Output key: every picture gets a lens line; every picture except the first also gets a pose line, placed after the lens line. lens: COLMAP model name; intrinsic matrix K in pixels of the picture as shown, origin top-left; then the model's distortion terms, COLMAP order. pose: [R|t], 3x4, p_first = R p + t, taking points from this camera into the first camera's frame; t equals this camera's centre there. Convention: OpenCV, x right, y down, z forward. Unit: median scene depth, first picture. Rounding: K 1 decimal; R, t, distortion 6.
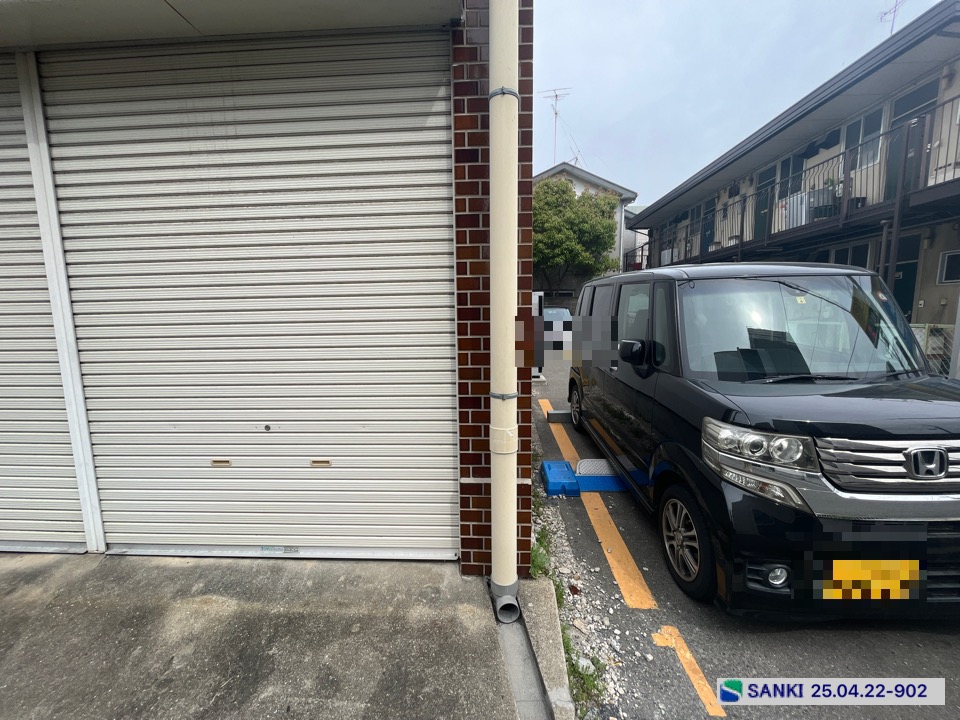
lens RADIAL K [[385.5, 0, 477.5], [0, 385.5, 359.1], [0, 0, 1]] dist [-0.002361, -0.000245]
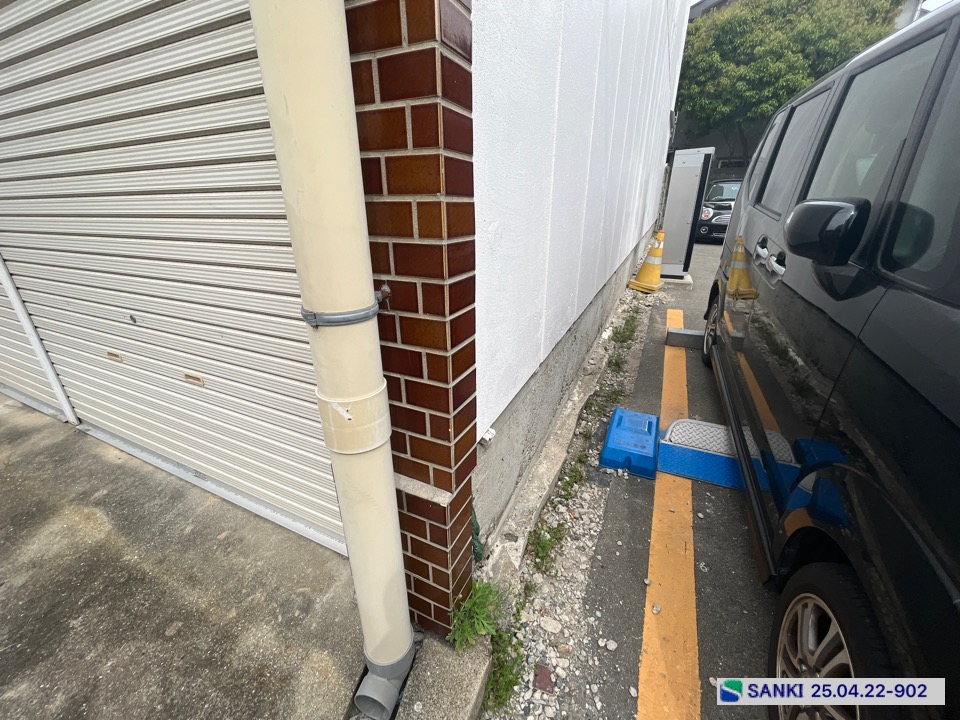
lens RADIAL K [[385.5, 0, 475.1], [0, 385.5, 358.5], [0, 0, 1]] dist [-0.002361, -0.000245]
pose [[0.923783, 0.151585, -0.351636, 0.209245], [-0.048970, 0.957534, 0.284131, 0.012448], [0.379773, -0.245256, 0.891976, 0.433222]]
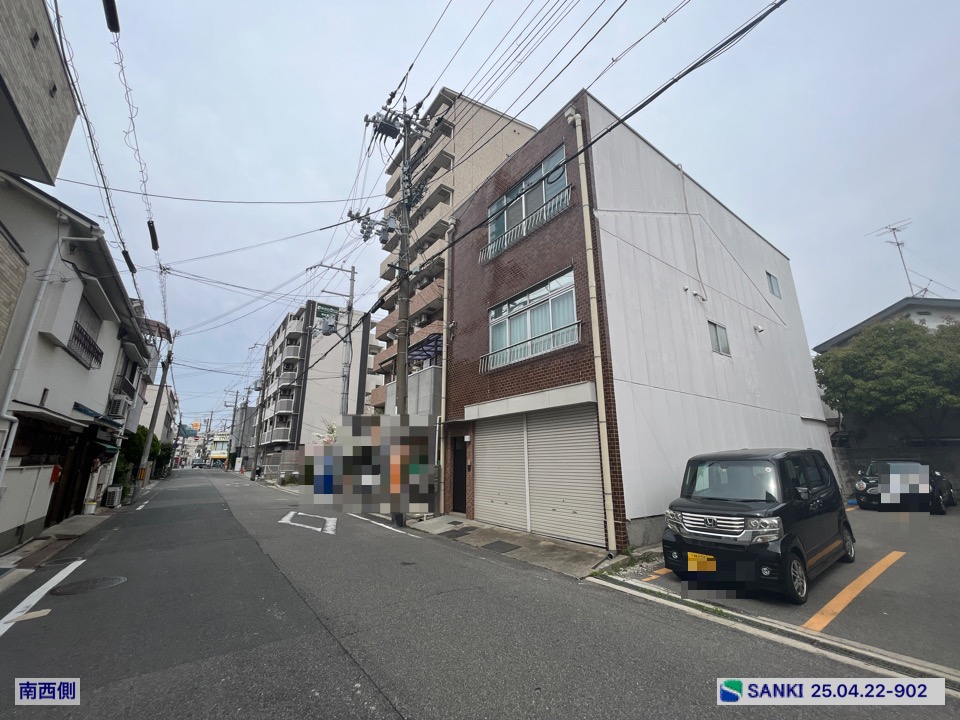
lens RADIAL K [[385.5, 0, 477.1], [0, 385.5, 358.5], [0, 0, 1]] dist [-0.002361, -0.000245]
pose [[0.618446, -0.190958, -0.762273, 1.545747], [-0.099911, 0.943046, -0.317303, 0.106341], [0.779450, 0.272394, 0.564144, -1.620110]]
